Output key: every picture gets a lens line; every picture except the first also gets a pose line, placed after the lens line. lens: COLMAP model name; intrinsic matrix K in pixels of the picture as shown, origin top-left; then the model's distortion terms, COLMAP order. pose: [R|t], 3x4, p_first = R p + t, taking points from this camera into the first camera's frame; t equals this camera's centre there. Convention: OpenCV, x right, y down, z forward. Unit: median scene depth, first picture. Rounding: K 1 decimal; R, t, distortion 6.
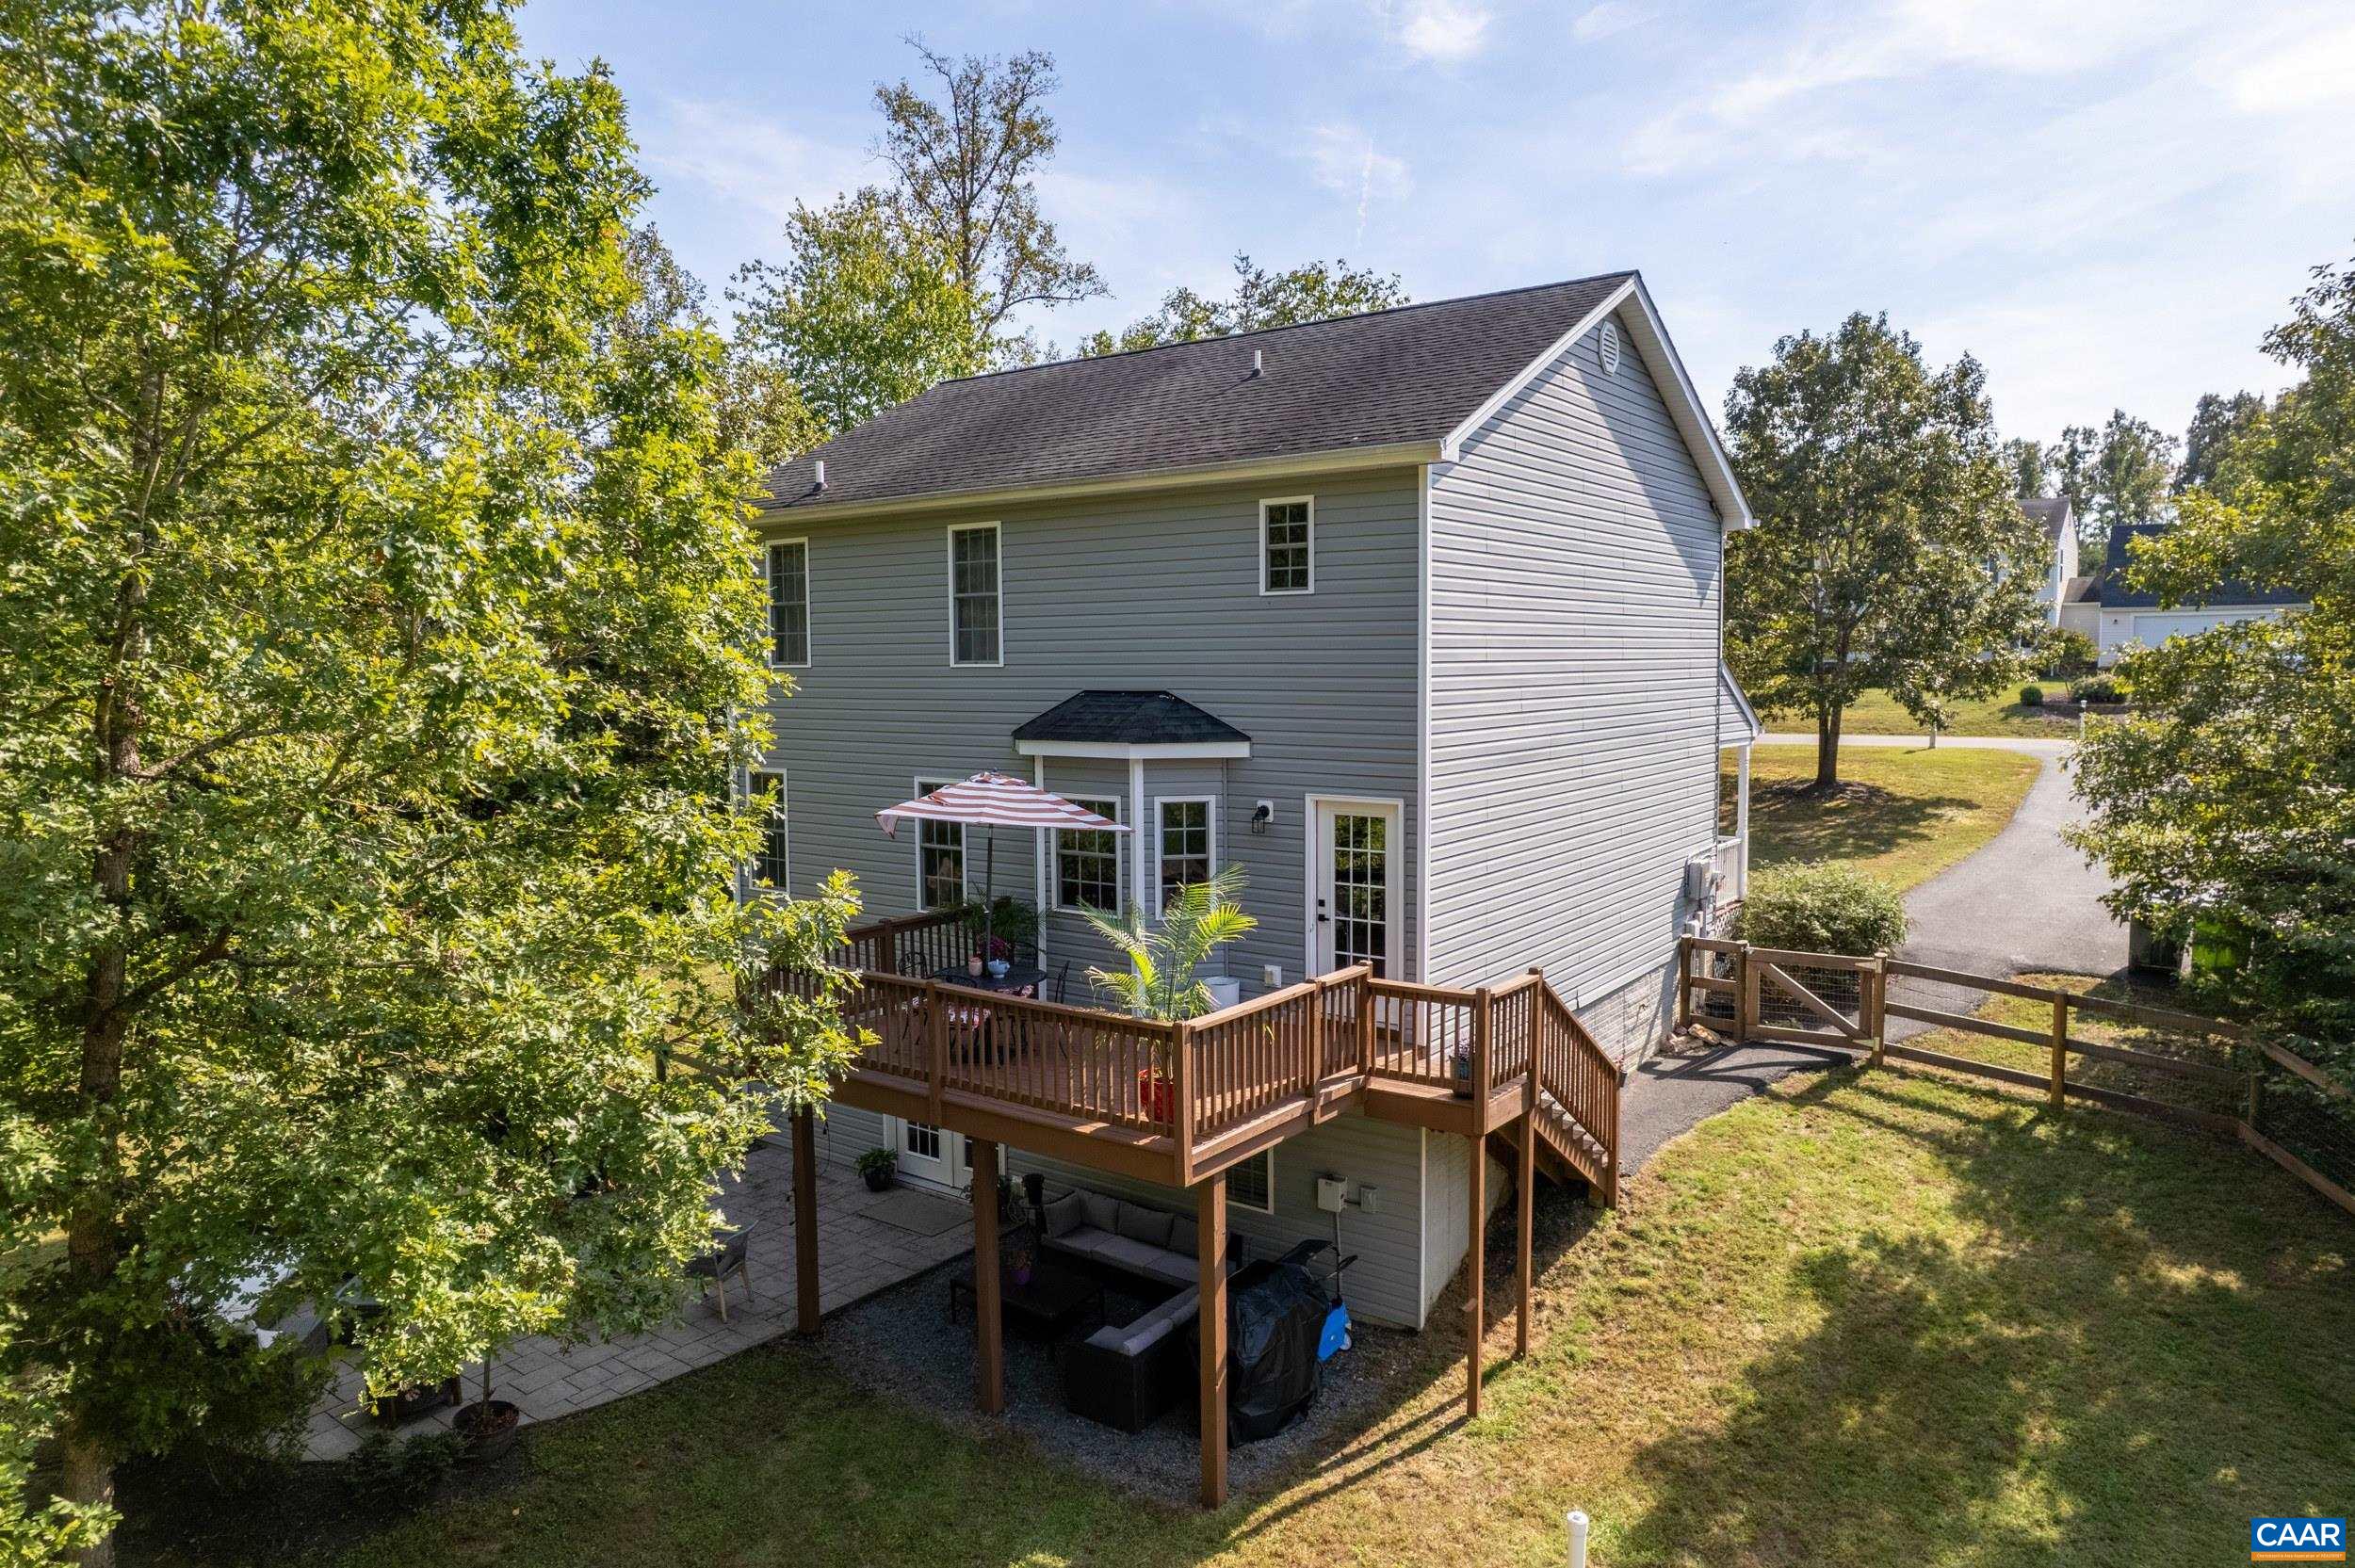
lens RADIAL K [[1511.1, 0, 1177.5], [0, 1511.1, 784.0], [0, 0, 1]] dist [-0.061490, 0.046748]
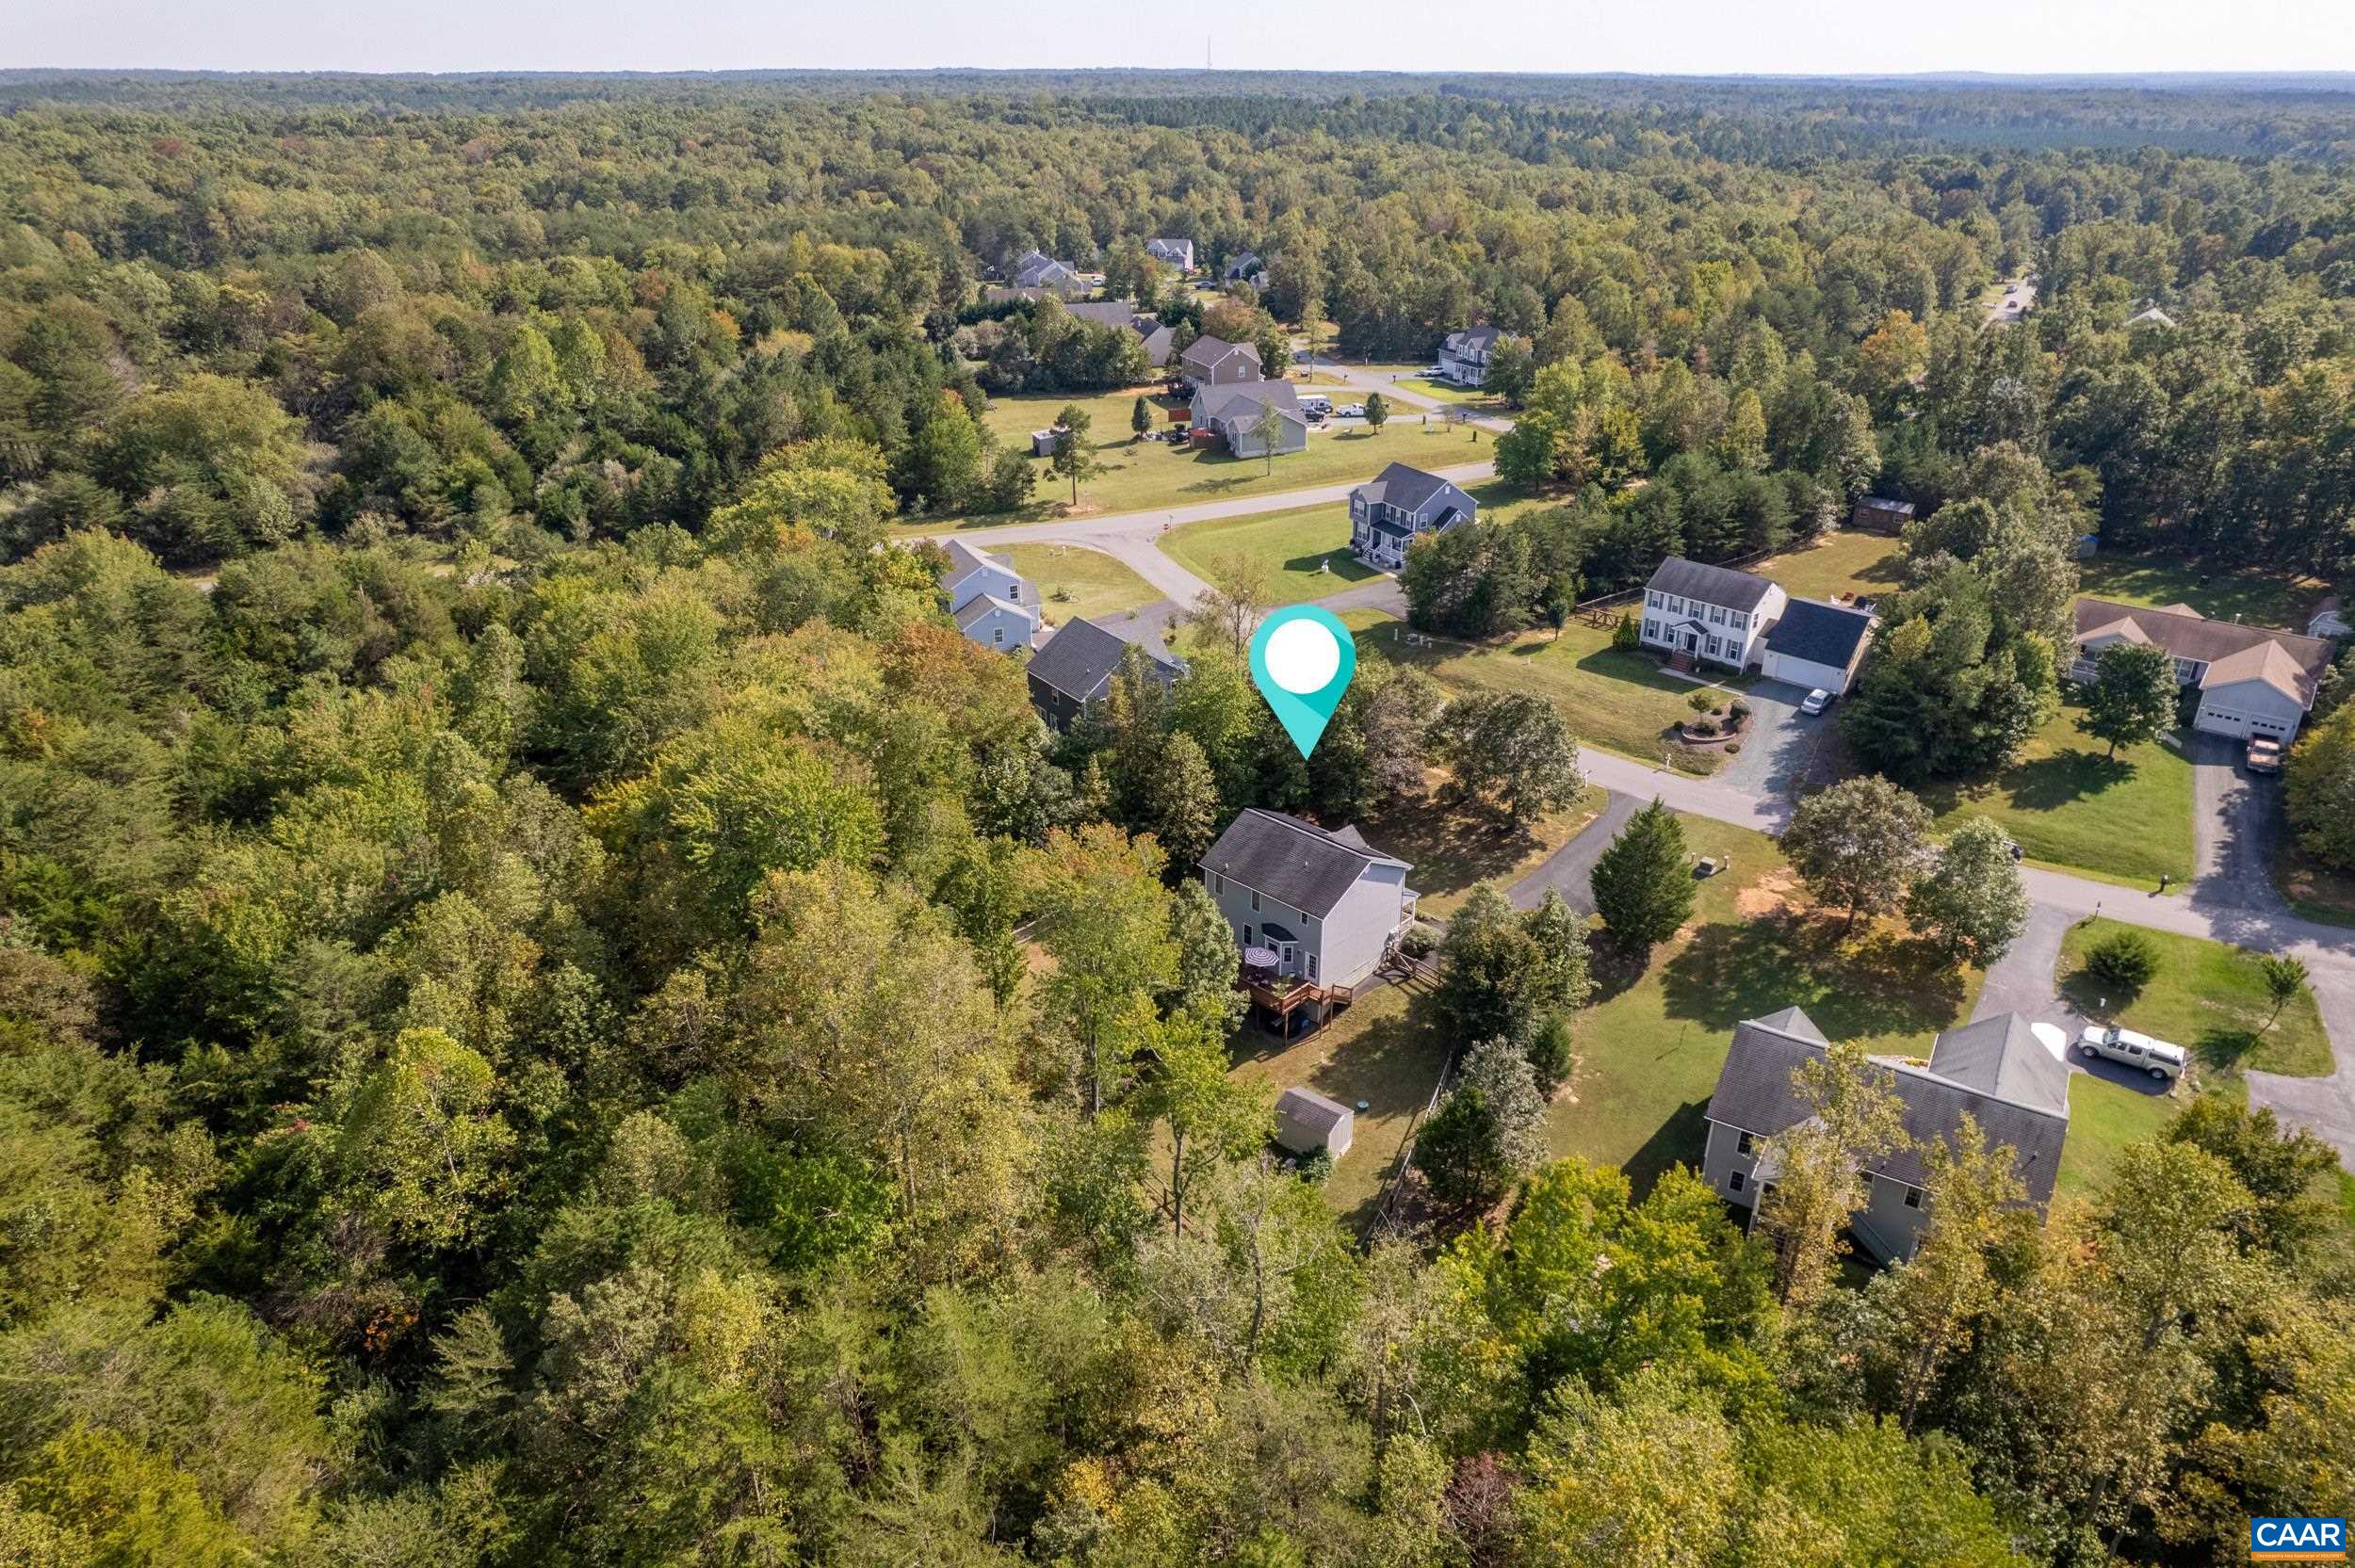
lens RADIAL K [[1511.1, 0, 1177.5], [0, 1511.1, 784.0], [0, 0, 1]] dist [-0.061490, 0.046748]
pose [[0.992777, 0.058791, -0.104586, 0.176624], [-0.017407, 0.933070, 0.359274, -3.094194], [0.118709, -0.354858, 0.927353, -5.046141]]
